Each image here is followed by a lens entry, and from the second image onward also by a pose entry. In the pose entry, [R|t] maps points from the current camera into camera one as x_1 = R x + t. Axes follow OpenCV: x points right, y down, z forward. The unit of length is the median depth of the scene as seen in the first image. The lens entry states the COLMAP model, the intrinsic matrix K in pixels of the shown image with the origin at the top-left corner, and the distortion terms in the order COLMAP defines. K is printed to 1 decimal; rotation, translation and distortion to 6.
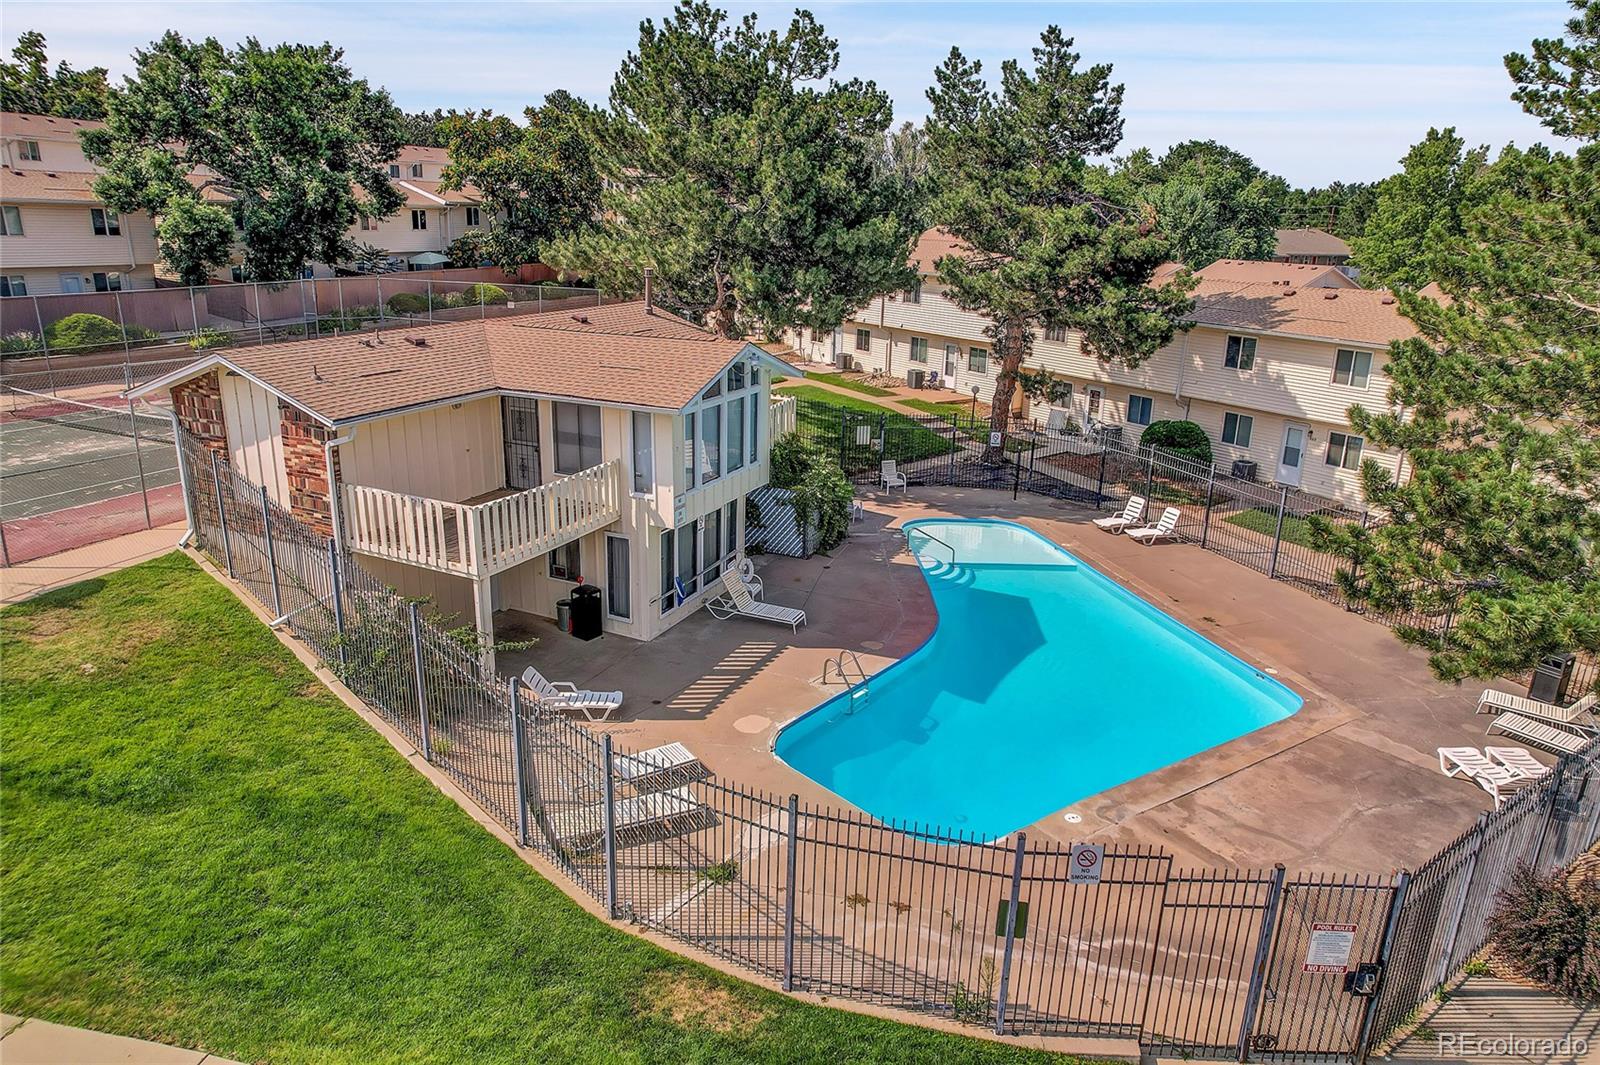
lens RADIAL K [[1026.1, 0, 800.0], [0, 1026.1, 532.5], [0, 0, 1]] dist [-0.063524, 0.057536]
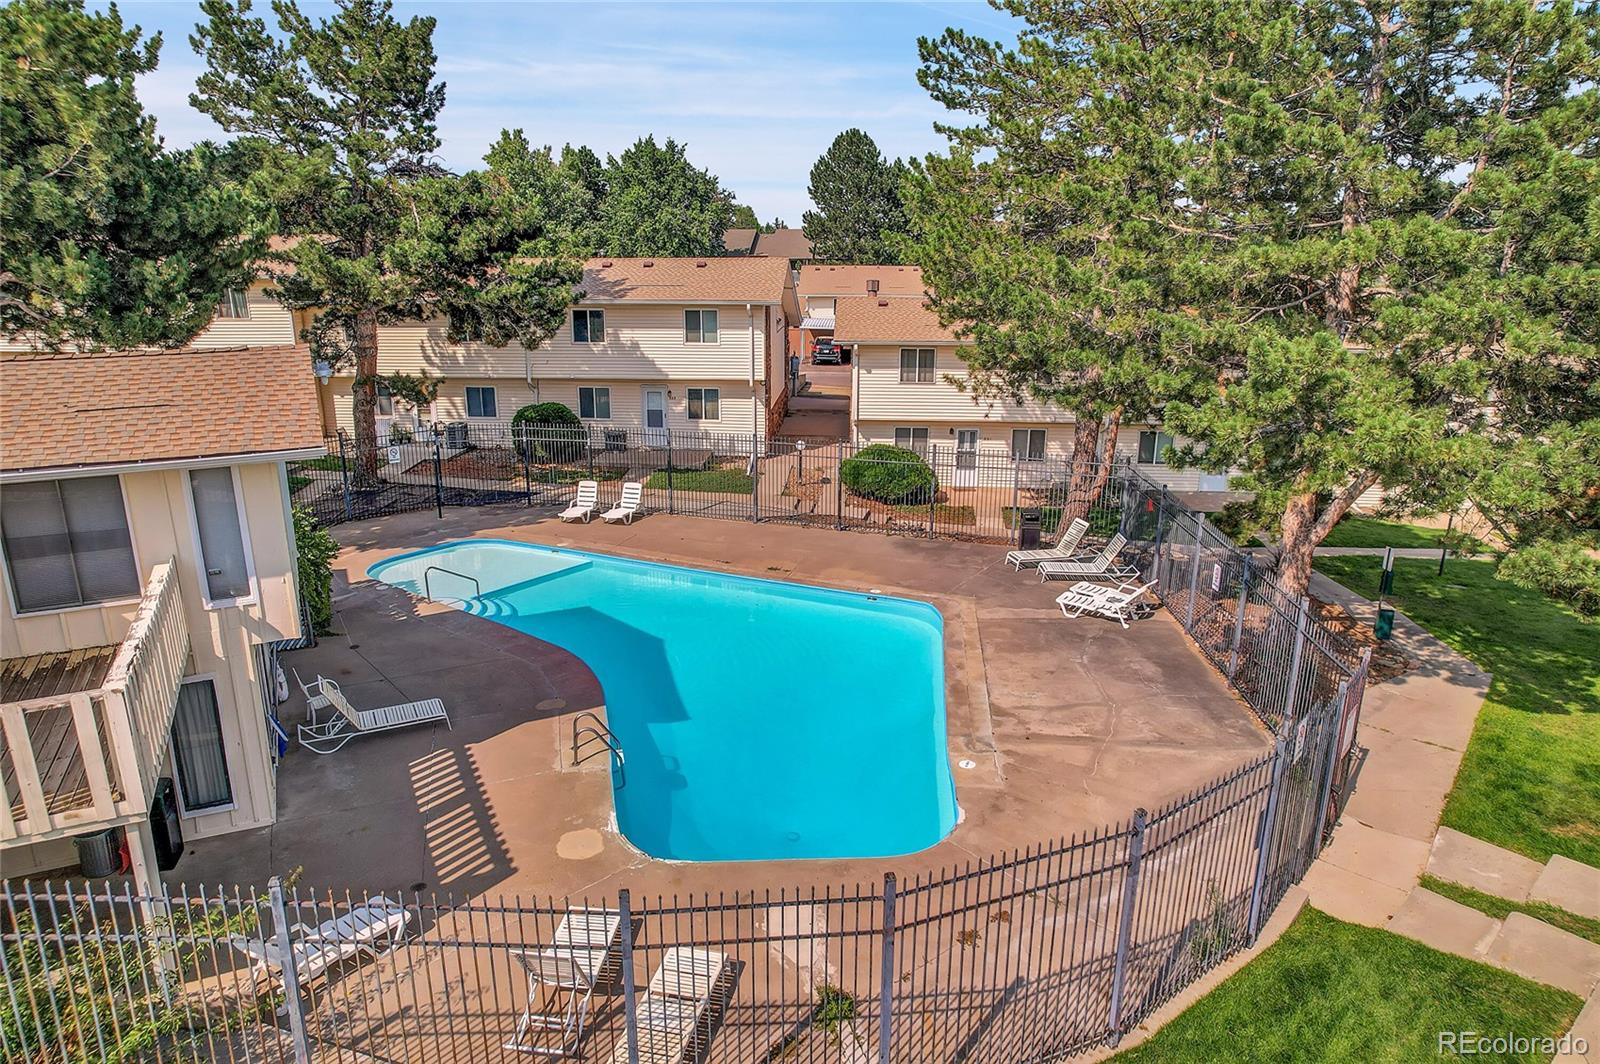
lens RADIAL K [[1026.1, 0, 800.0], [0, 1026.1, 532.0], [0, 0, 1]] dist [-0.063524, 0.057536]
pose [[0.631226, -0.237684, 0.738281, -0.262357], [0.242795, 0.964599, 0.102958, -0.039185], [-0.736617, 0.114261, 0.666588, 0.227469]]
